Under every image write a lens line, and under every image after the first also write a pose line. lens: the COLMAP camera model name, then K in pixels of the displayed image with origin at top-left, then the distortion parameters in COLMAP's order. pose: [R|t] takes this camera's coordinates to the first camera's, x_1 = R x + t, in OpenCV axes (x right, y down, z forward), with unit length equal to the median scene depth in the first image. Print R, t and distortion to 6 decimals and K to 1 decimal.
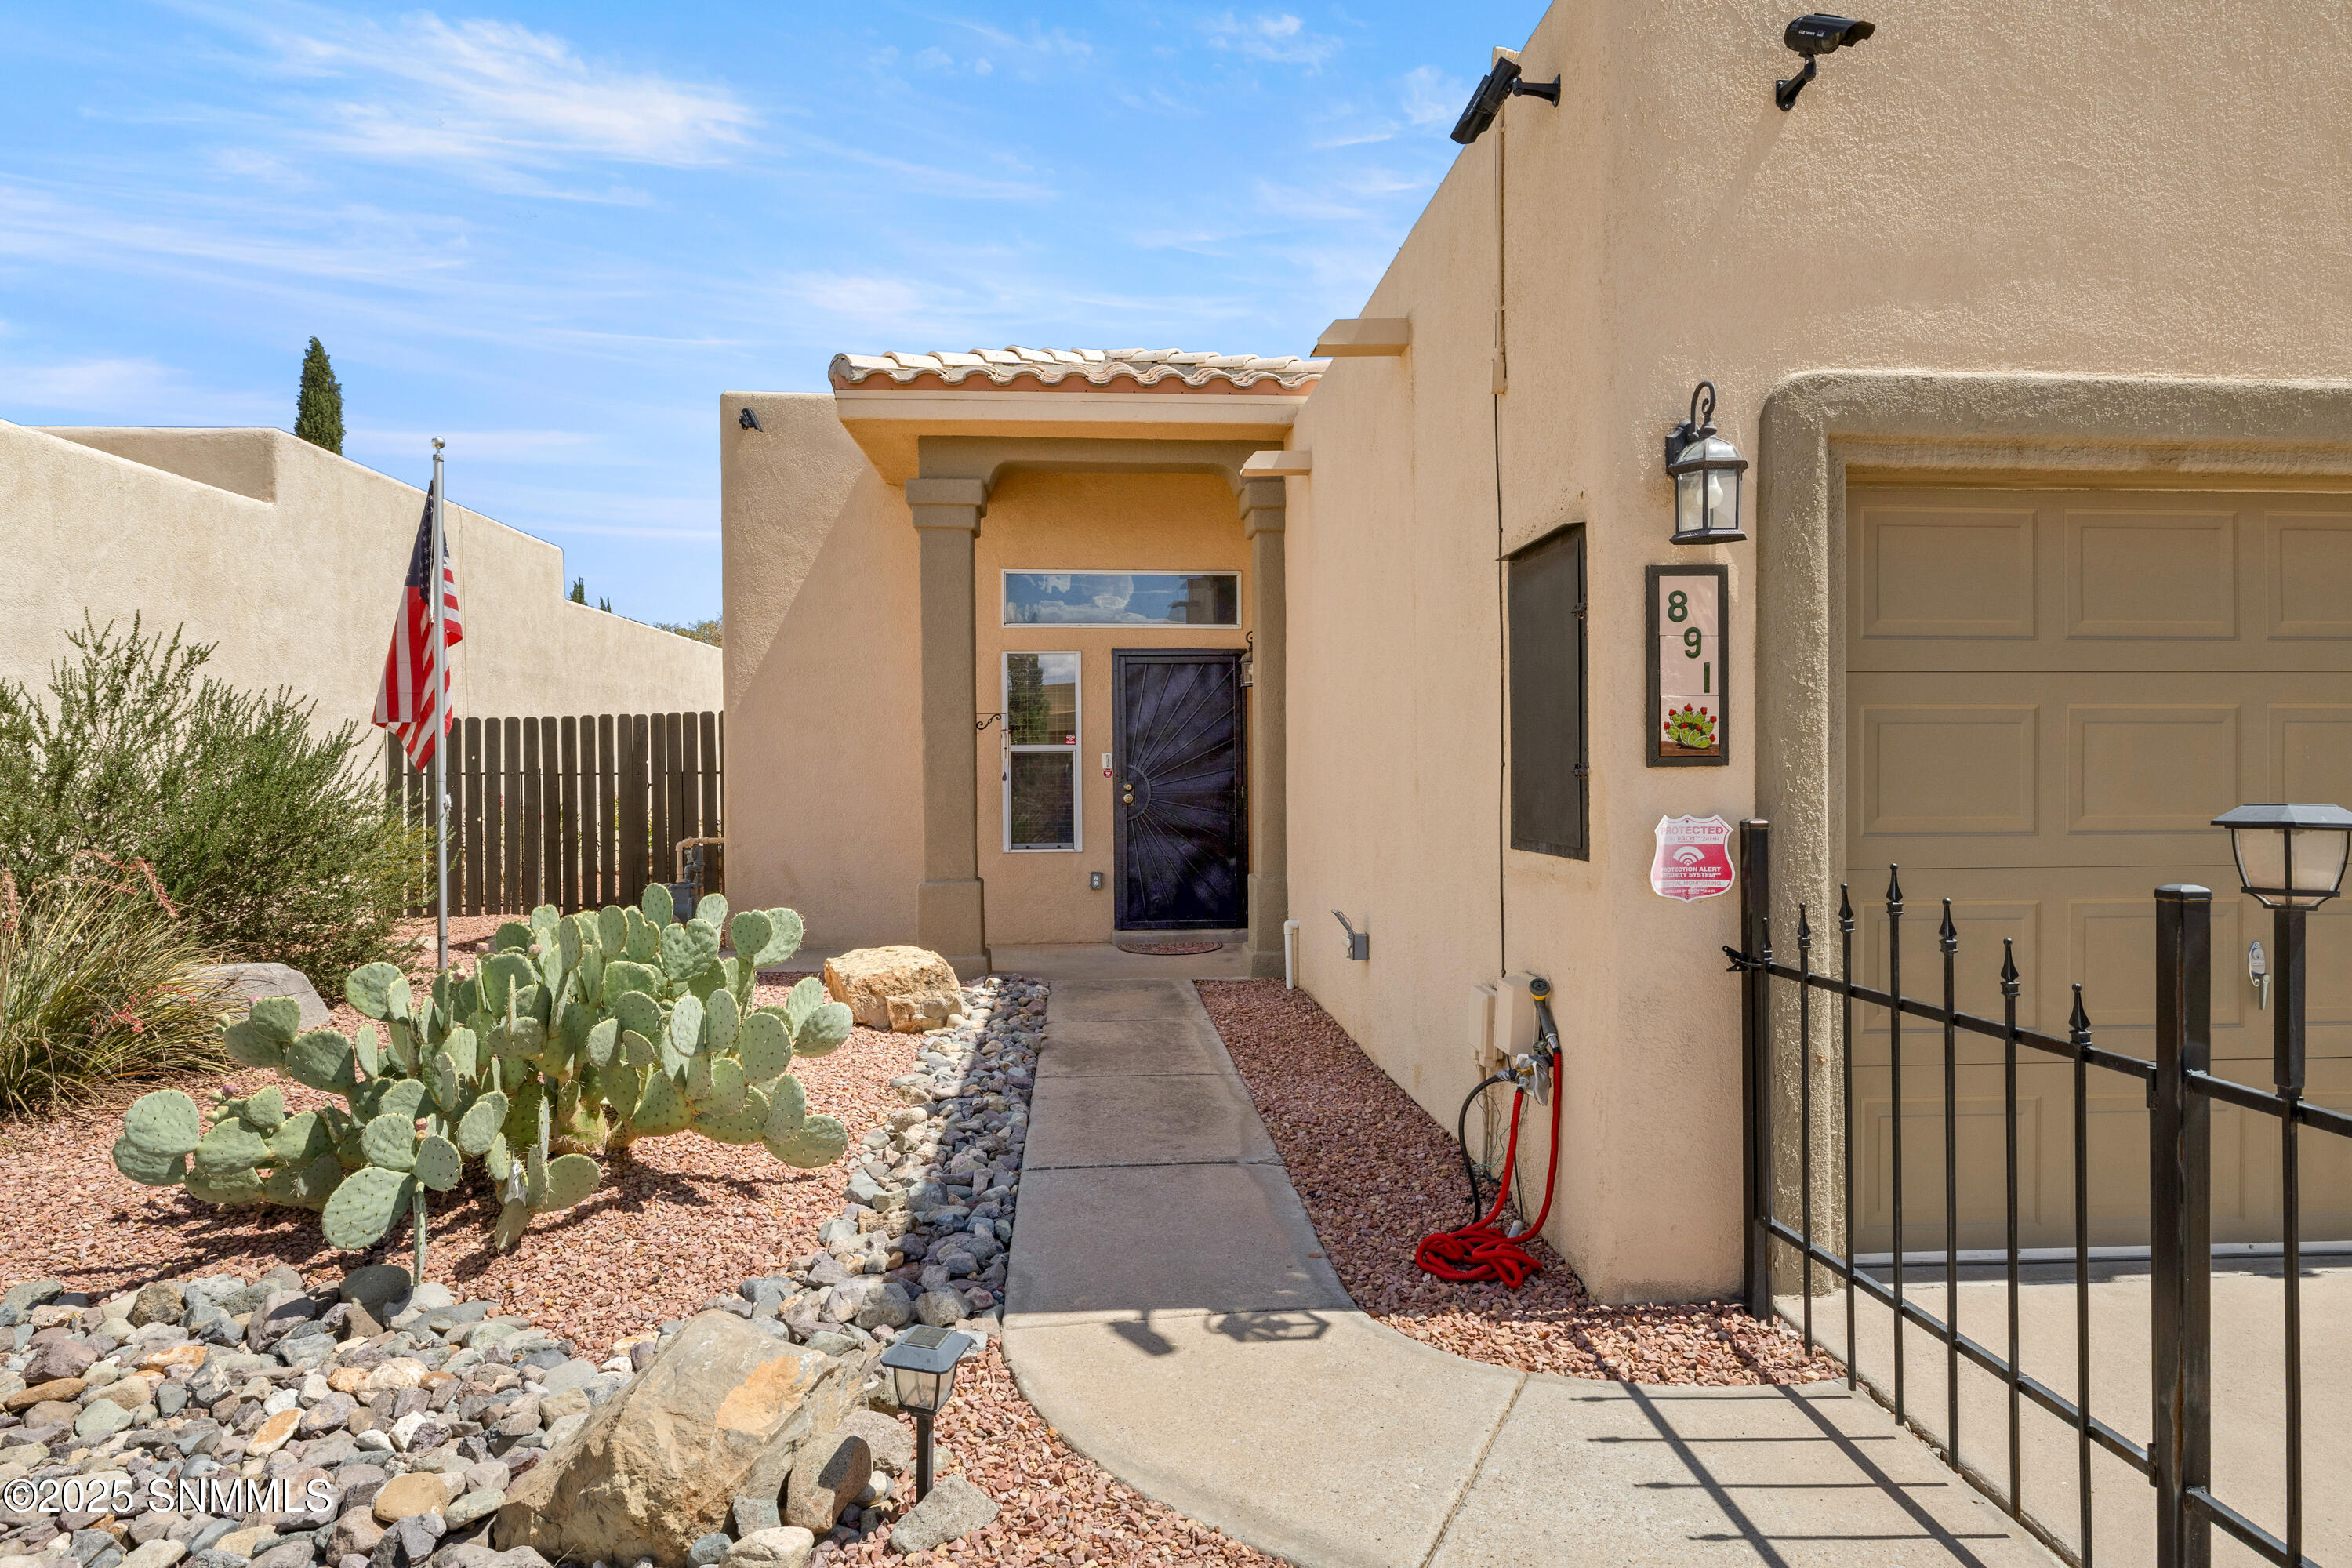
lens RADIAL K [[1313.4, 0, 1180.2], [0, 1313.4, 776.8], [0, 0, 1]] dist [0.000203, 0.000191]
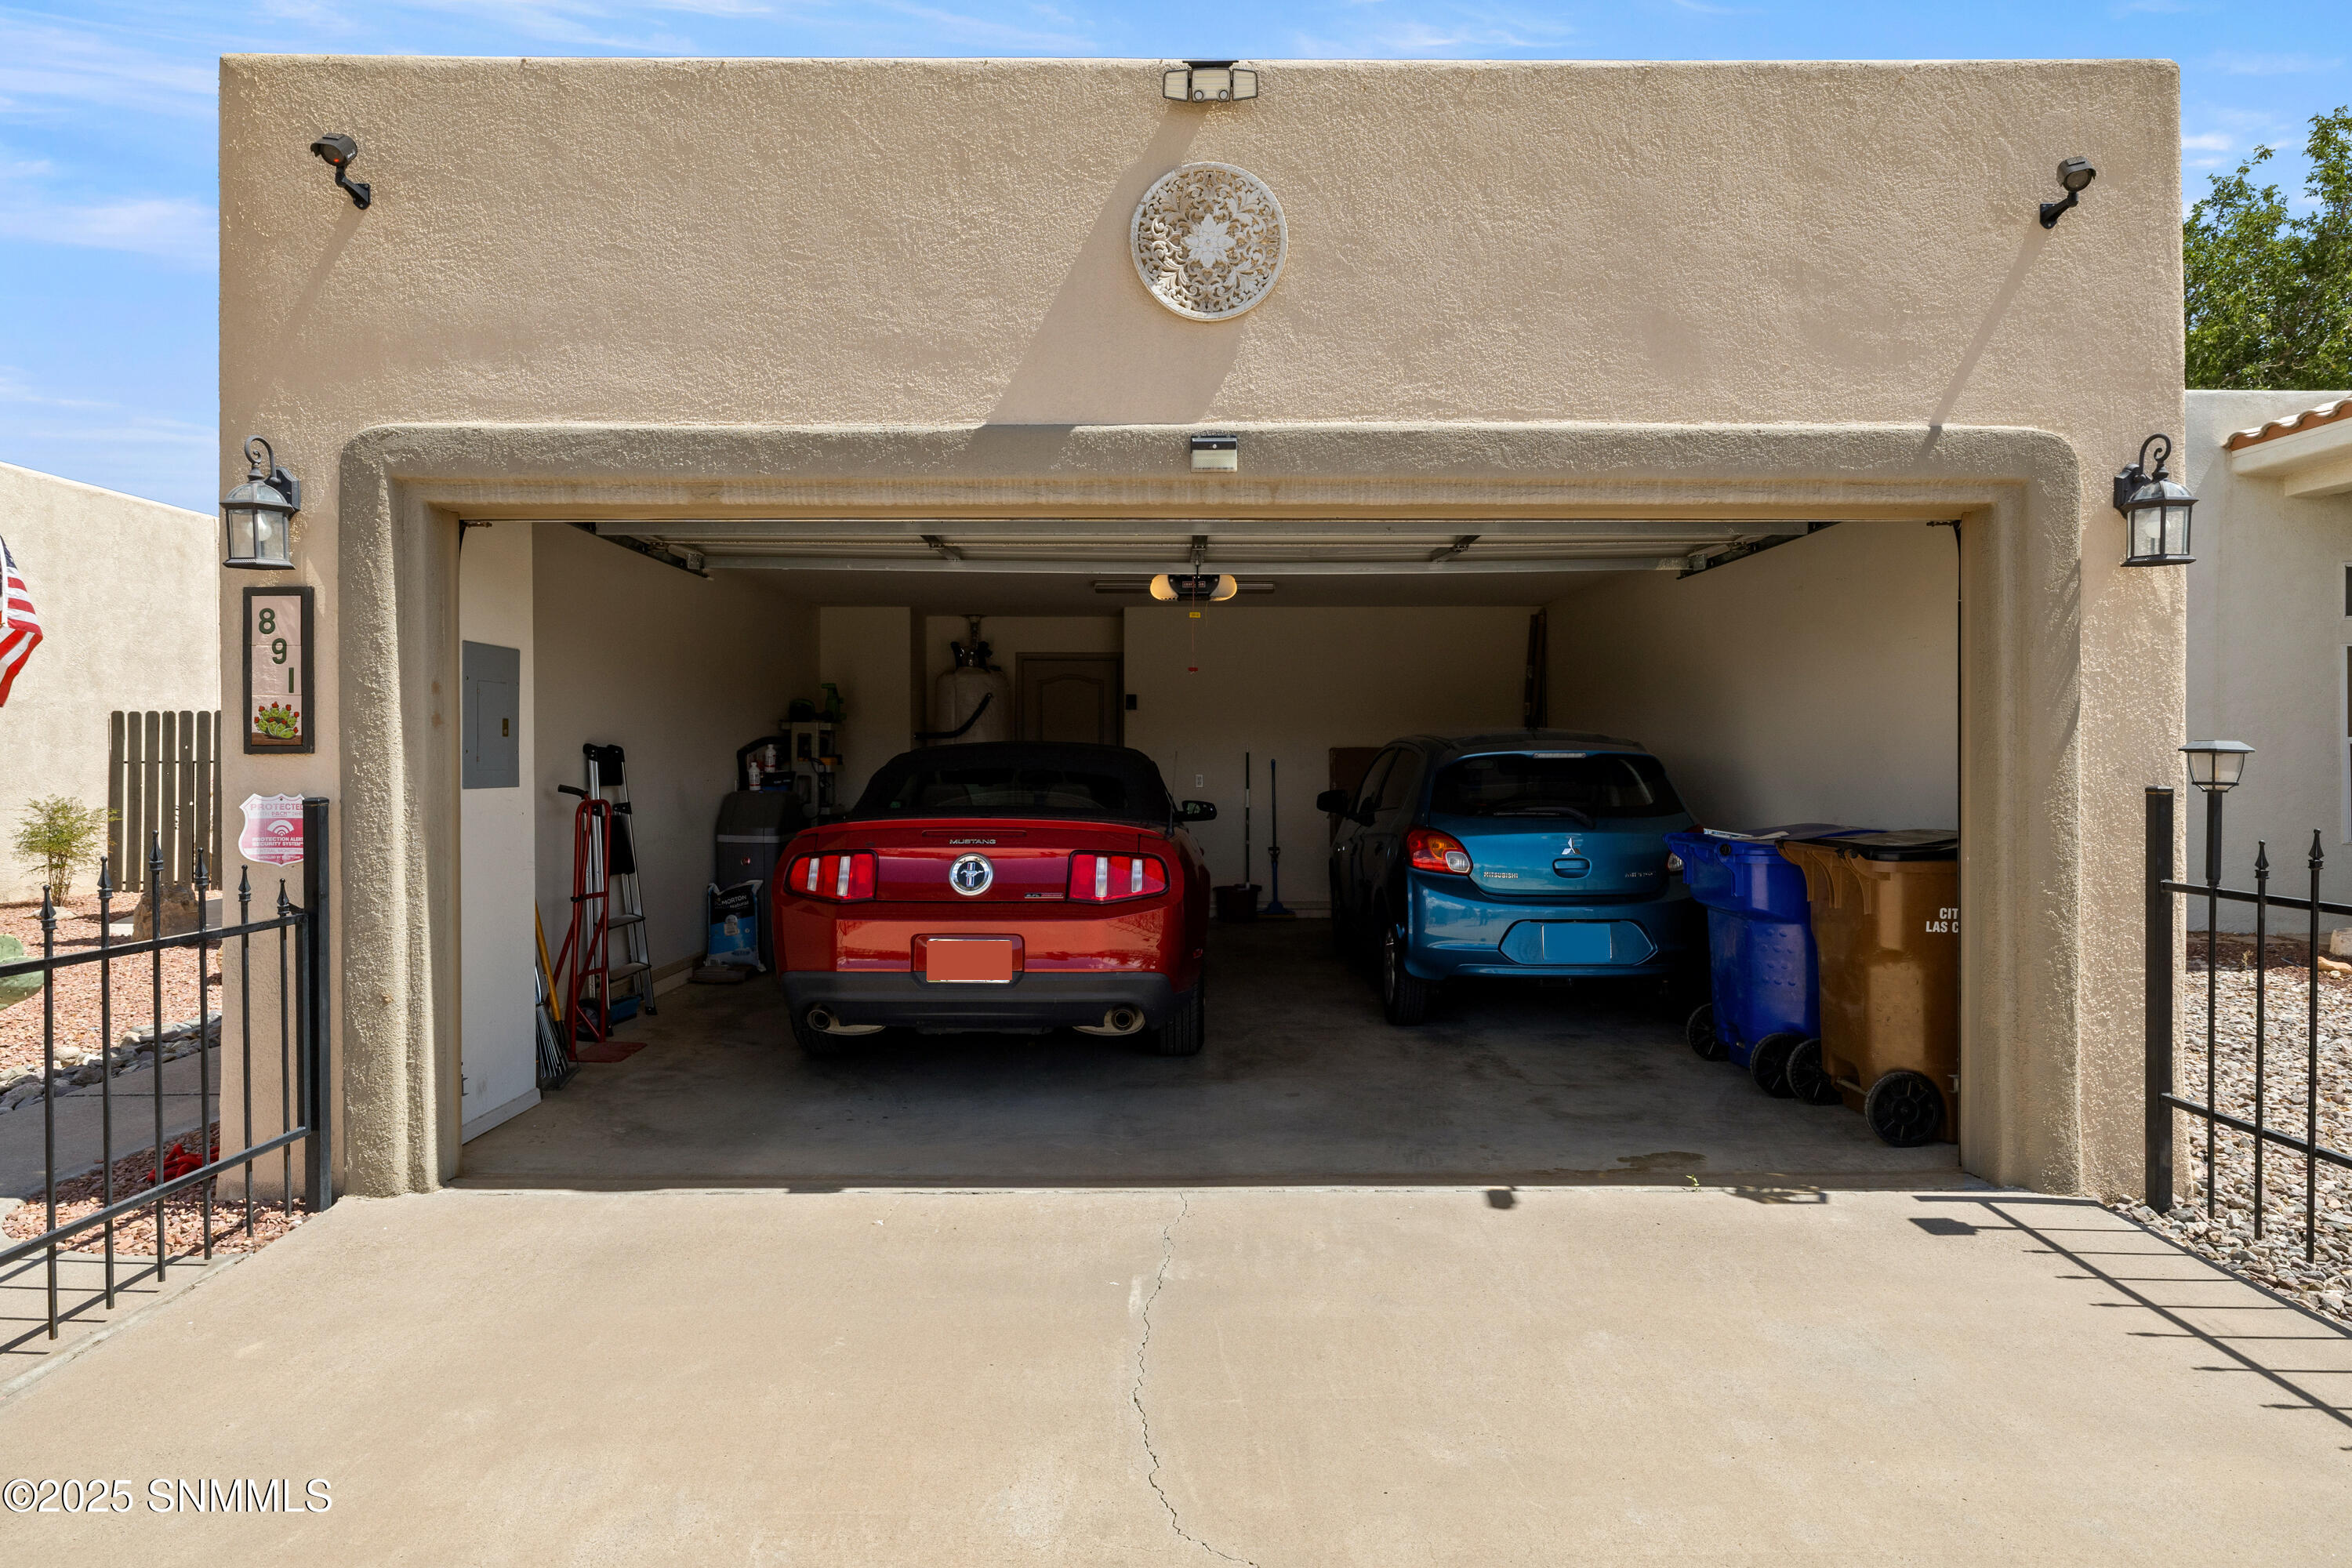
lens RADIAL K [[1321.3, 0, 1178.1], [0, 1321.3, 766.0], [0, 0, 1]] dist [-0.002043, -0.000267]
pose [[0.997647, 0.005222, -0.068357, 1.270868], [-0.005583, 0.999972, -0.005080, 0.004968], [0.068329, 0.005449, 0.997648, -0.149619]]
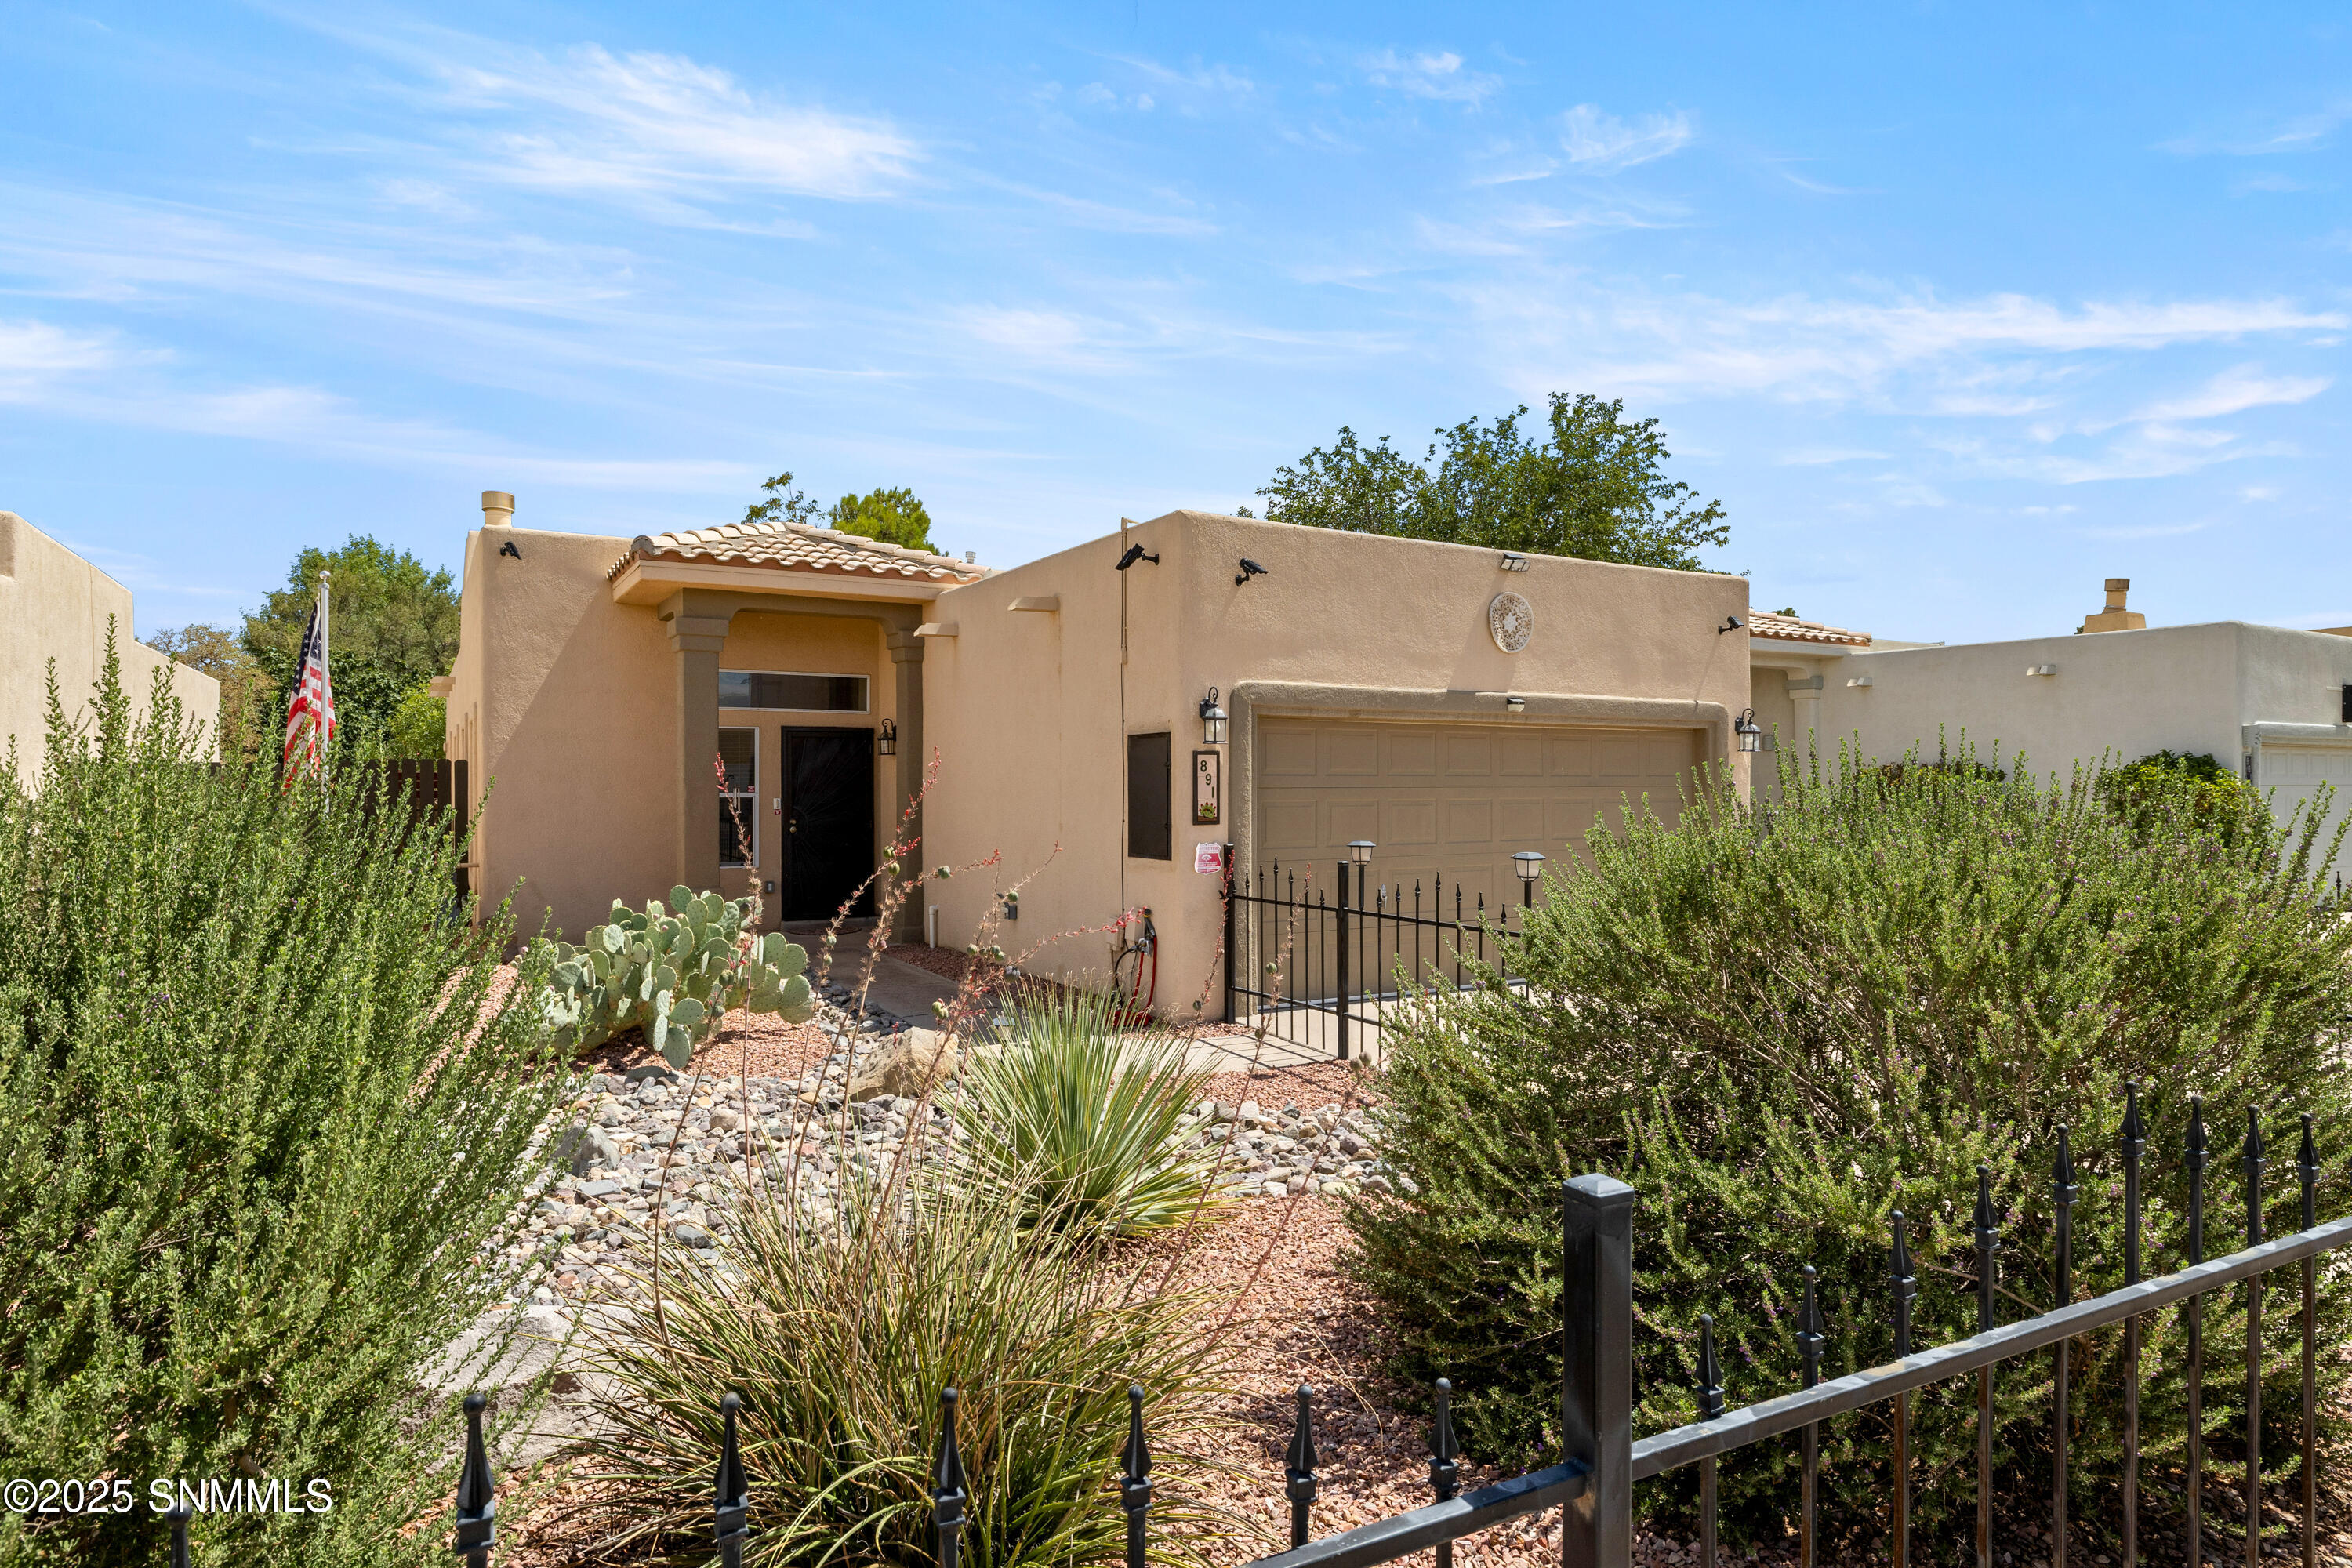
lens RADIAL K [[1321.3, 0, 1178.1], [0, 1321.3, 766.0], [0, 0, 1]] dist [-0.002043, -0.000267]
pose [[0.898050, 0.010699, 0.439763, -0.856217], [-0.002180, 0.999800, -0.019871, -0.073817], [-0.439887, 0.016887, 0.897894, -1.408287]]
